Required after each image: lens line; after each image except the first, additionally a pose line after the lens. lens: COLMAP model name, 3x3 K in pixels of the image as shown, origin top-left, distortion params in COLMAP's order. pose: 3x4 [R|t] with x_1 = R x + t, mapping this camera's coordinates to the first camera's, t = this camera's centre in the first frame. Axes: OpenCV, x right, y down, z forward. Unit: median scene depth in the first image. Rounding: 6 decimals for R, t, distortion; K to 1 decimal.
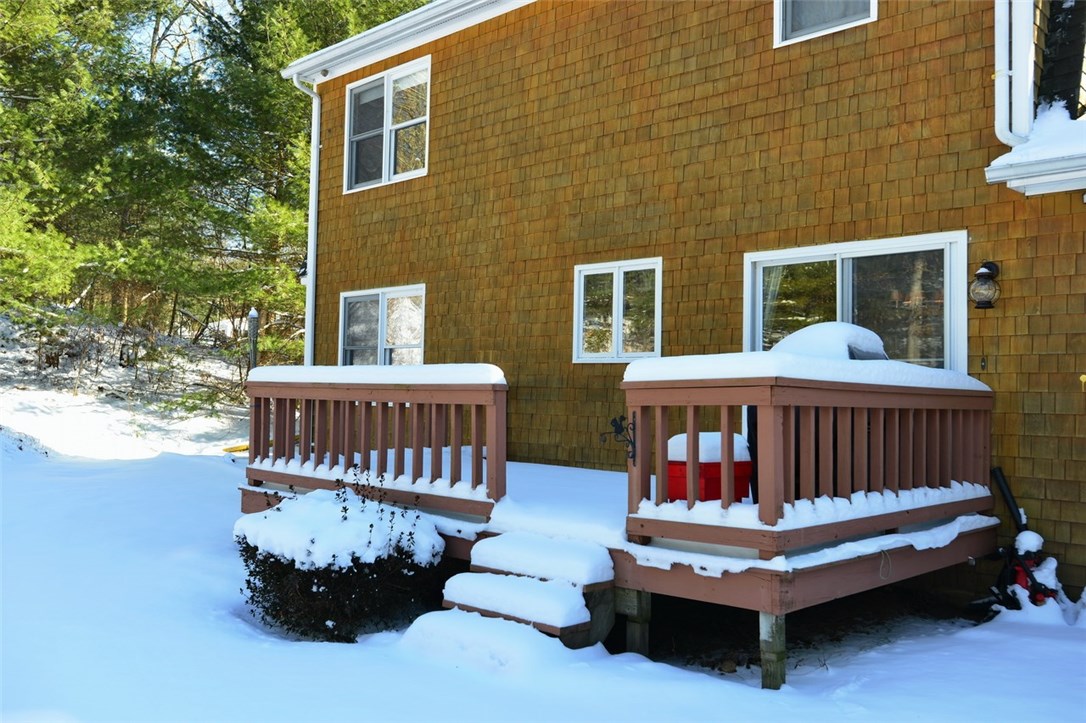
lens RADIAL K [[888.1, 0, 541.5], [0, 888.1, 334.7], [0, 0, 1]] dist [-0.007738, -0.000703]
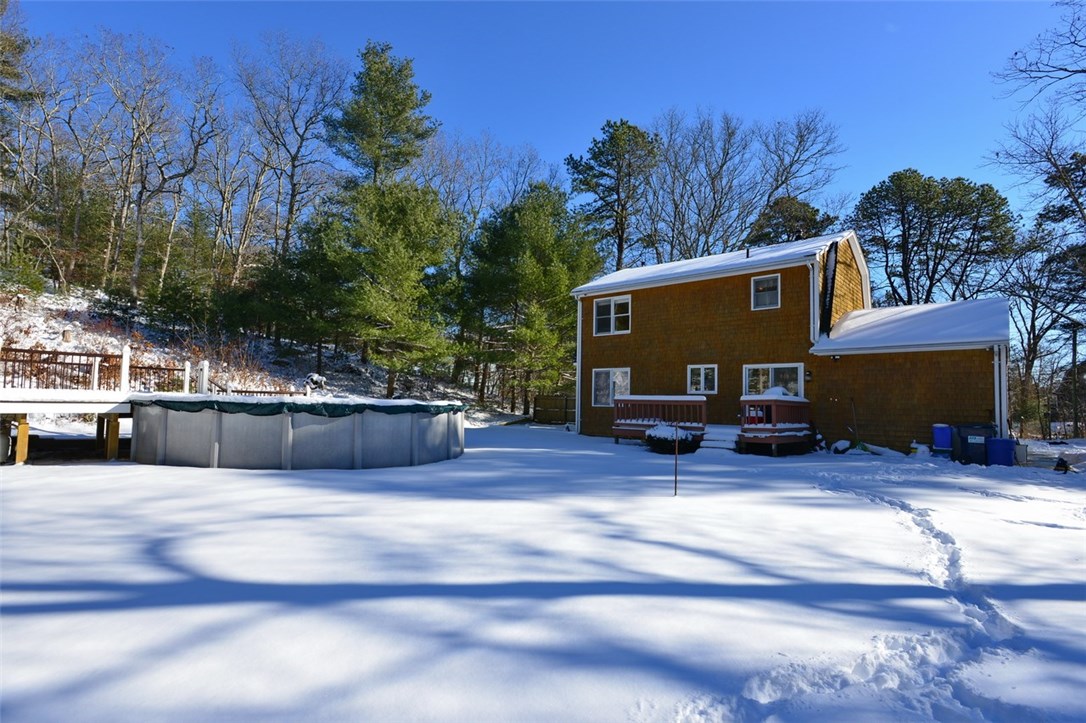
lens RADIAL K [[533.9, 0, 553.6], [0, 533.9, 359.8], [0, 0, 1]] dist [-0.006050, -0.000559]
pose [[0.997695, 0.007615, 0.067431, -0.734357], [-0.006610, 0.999864, -0.015116, -0.076304], [-0.067536, 0.014635, 0.997609, -1.208338]]
